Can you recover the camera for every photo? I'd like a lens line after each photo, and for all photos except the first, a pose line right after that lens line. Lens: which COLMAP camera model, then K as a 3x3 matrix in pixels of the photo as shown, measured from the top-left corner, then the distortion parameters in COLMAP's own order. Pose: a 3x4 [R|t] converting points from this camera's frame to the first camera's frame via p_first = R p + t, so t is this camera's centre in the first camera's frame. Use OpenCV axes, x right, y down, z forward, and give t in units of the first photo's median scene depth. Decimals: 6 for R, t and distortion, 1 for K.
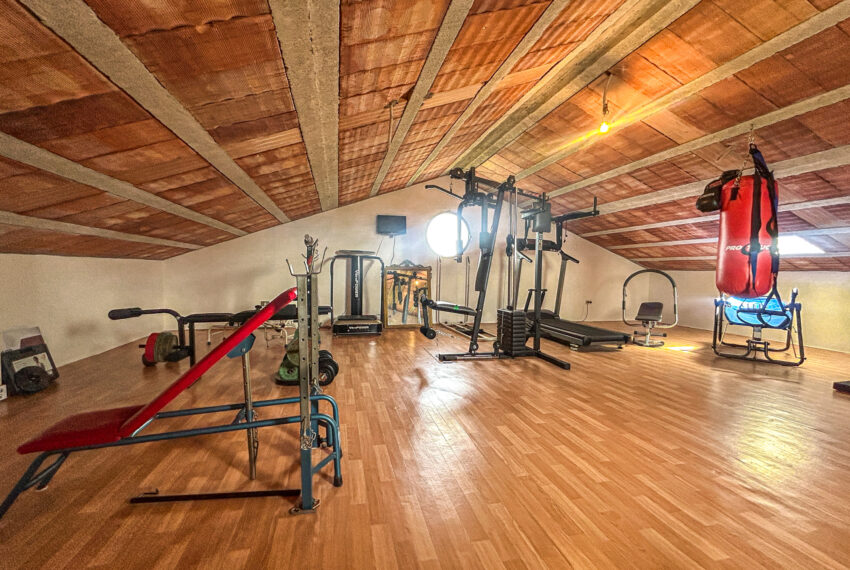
lens RADIAL K [[338.9, 0, 425.0], [0, 338.9, 295.5], [0, 0, 1]] dist [0.001201, 0.000127]
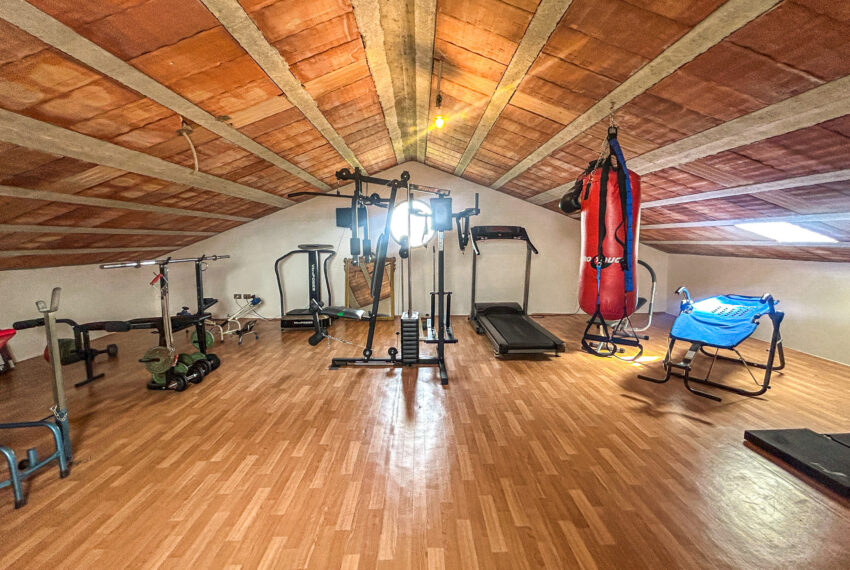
lens RADIAL K [[345.6, 0, 425.9], [0, 345.6, 279.4], [0, 0, 1]] dist [-0.000482, 0.000006]
pose [[0.976433, -0.003499, -0.215791, 0.516503], [0.010893, 0.999393, 0.033087, -0.088421], [0.215544, -0.034657, 0.975879, 0.077076]]
